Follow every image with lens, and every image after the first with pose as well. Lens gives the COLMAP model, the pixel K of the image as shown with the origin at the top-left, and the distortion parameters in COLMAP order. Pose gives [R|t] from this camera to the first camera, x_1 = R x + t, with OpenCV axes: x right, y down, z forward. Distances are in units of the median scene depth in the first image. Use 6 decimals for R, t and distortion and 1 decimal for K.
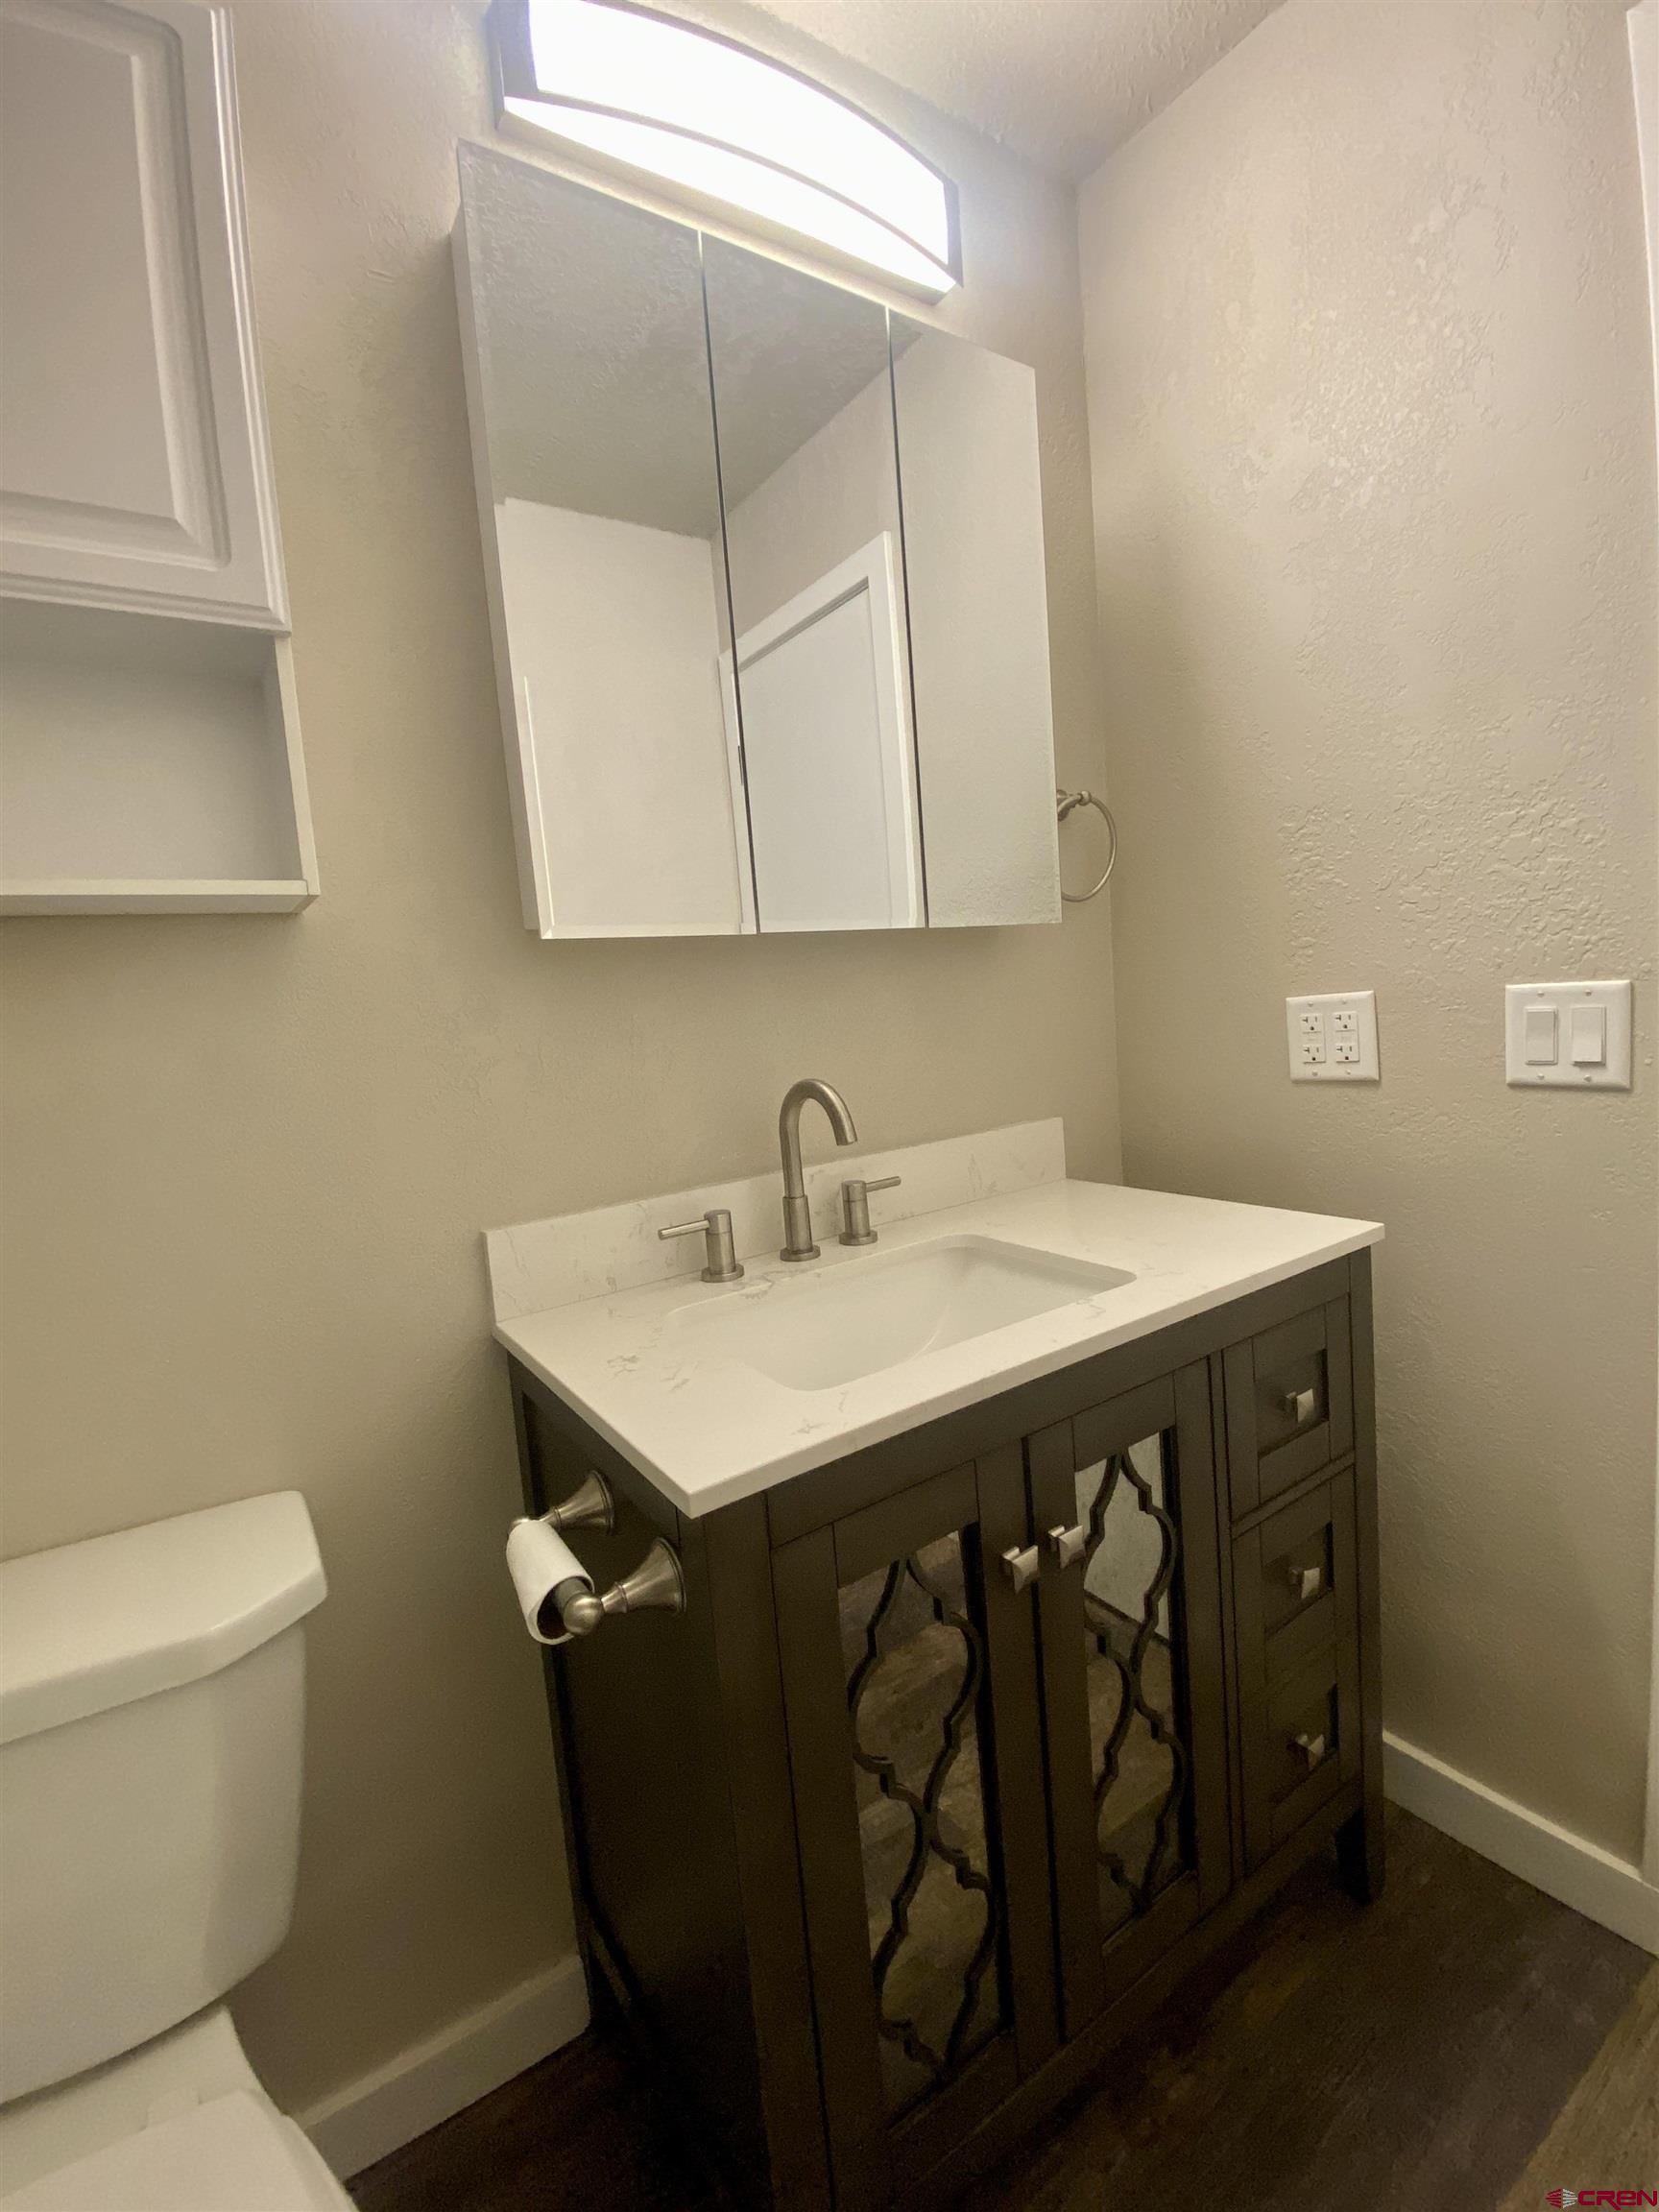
lens RADIAL K [[973.4, 0, 829.5], [0, 973.4, 1106.0], [0, 0, 1]] dist [-0.034073, -0.000094]
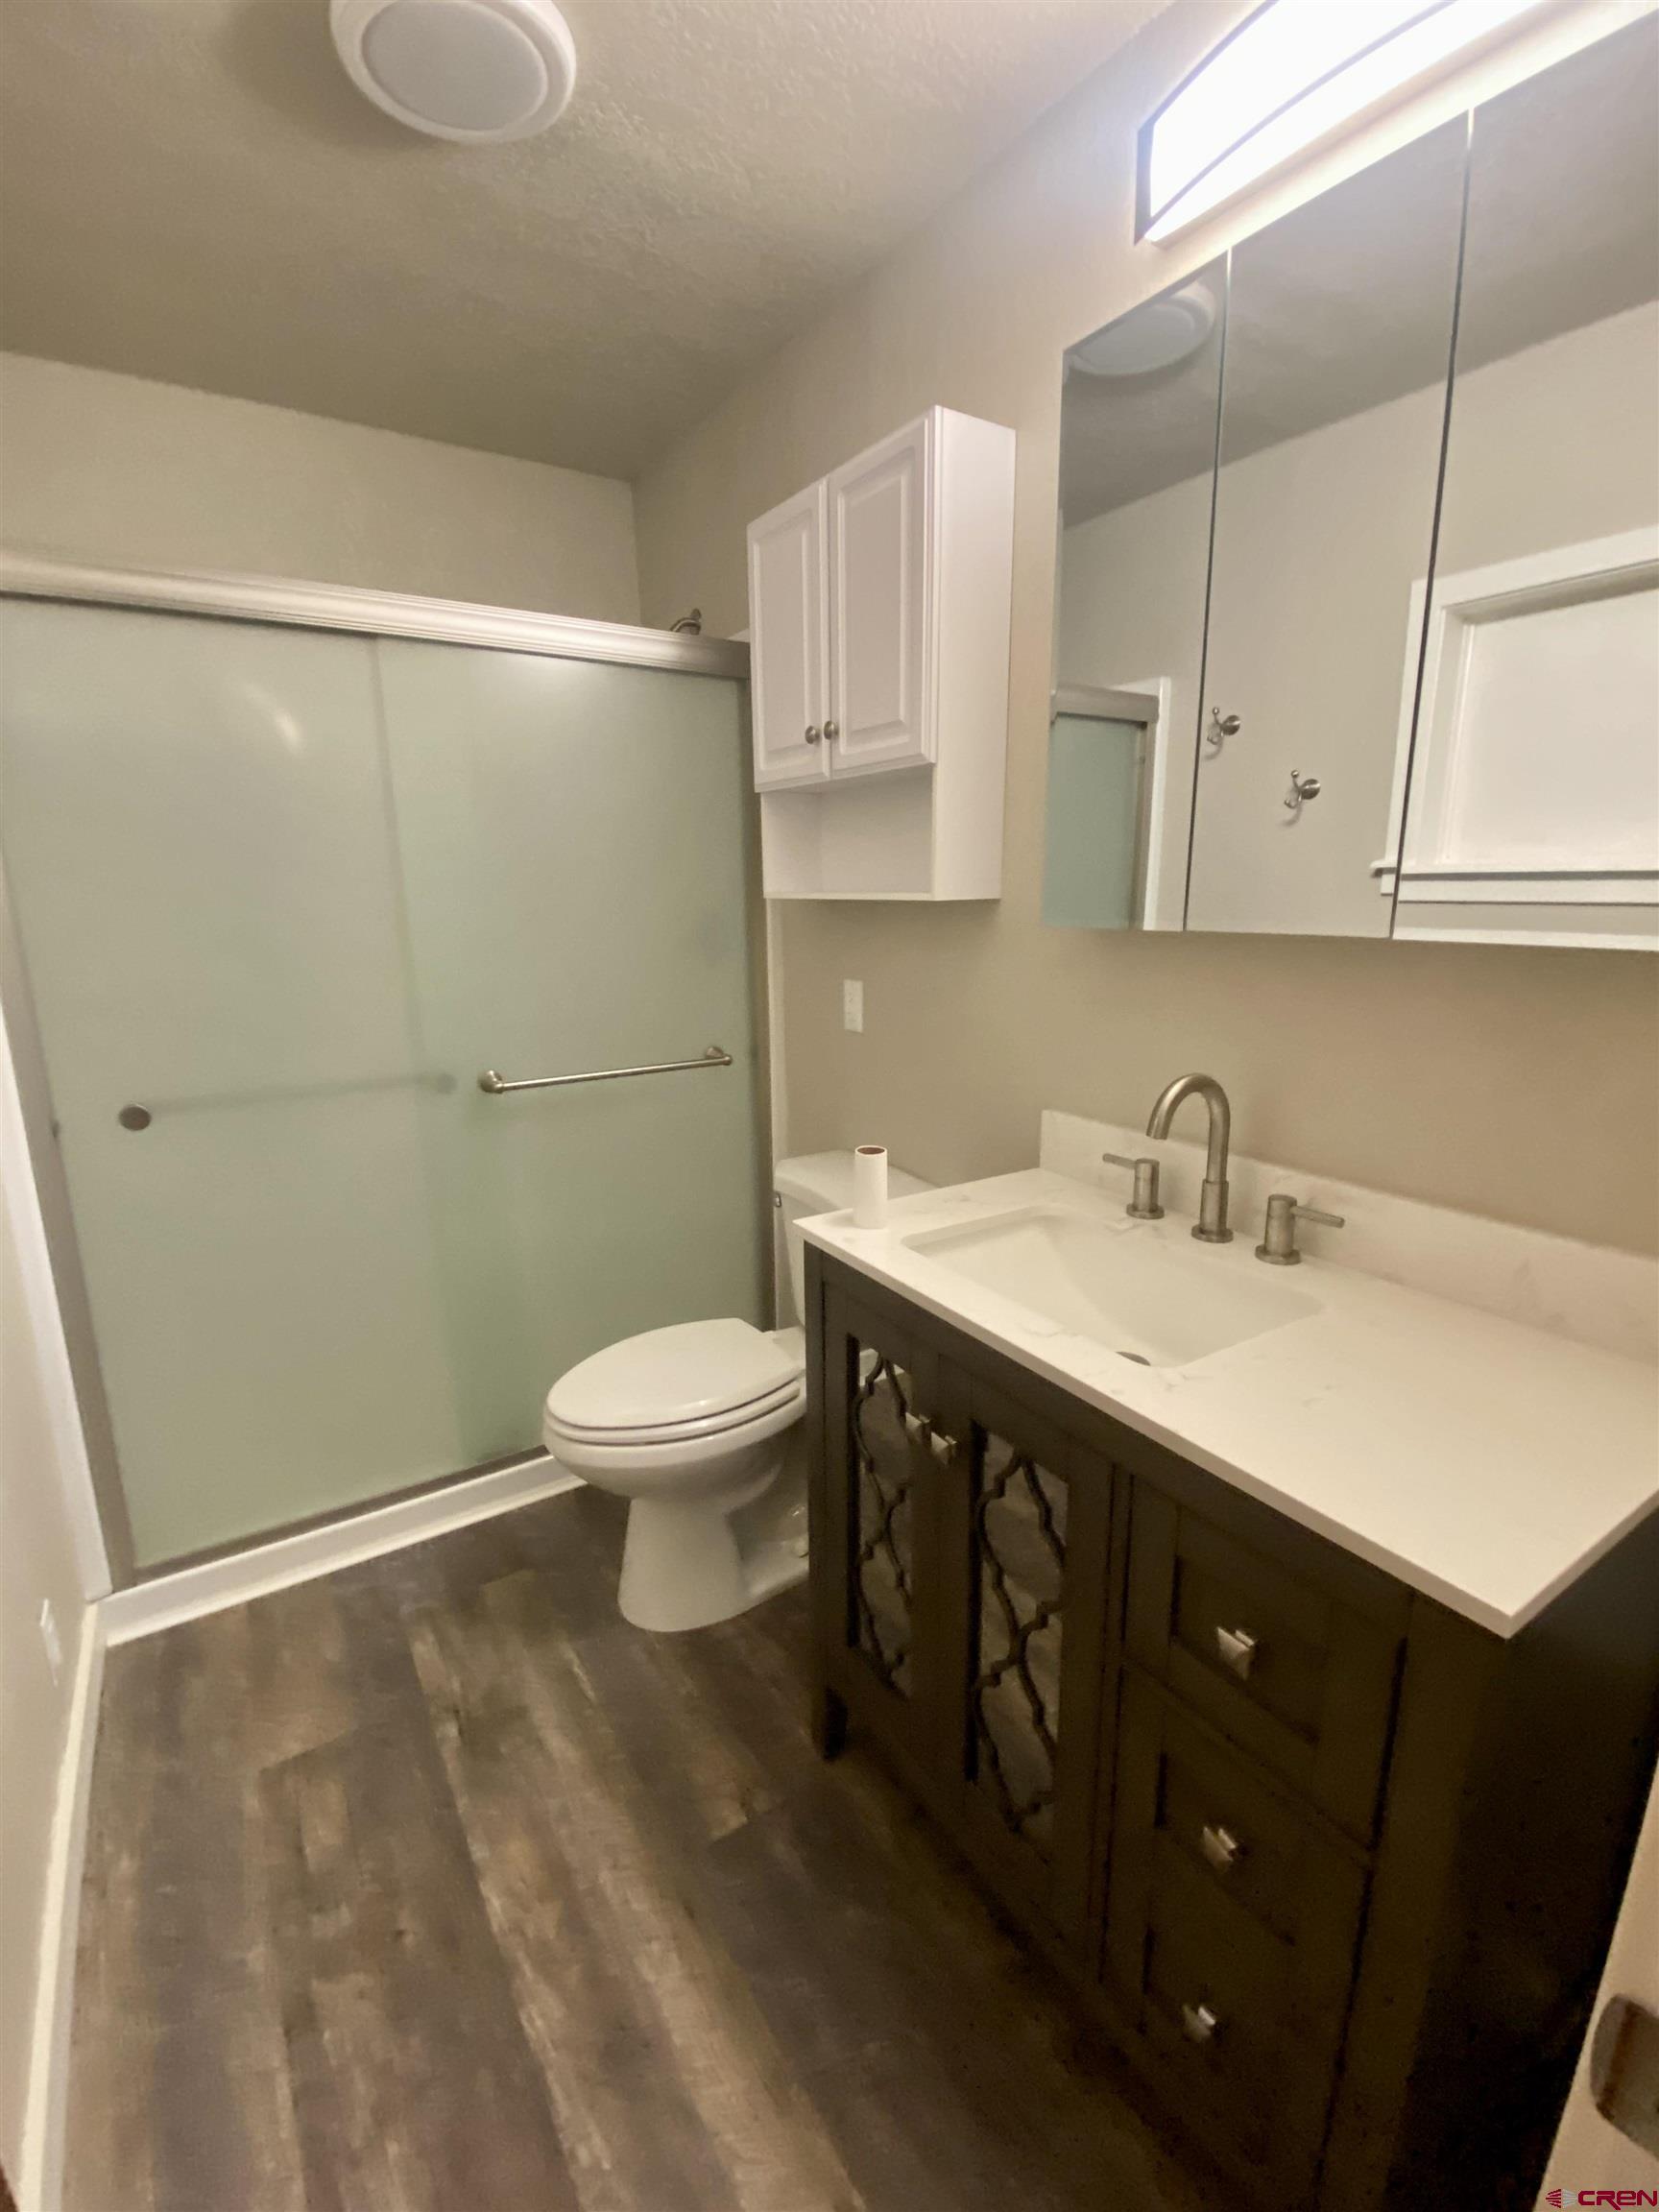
lens RADIAL K [[973.4, 0, 829.5], [0, 973.4, 1106.0], [0, 0, 1]] dist [-0.034073, -0.000094]
pose [[-0.025956, 0.308919, -0.950734, 1.030909], [-0.100661, 0.945413, 0.309938, -0.291603], [0.994582, 0.103746, 0.006557, 0.593396]]
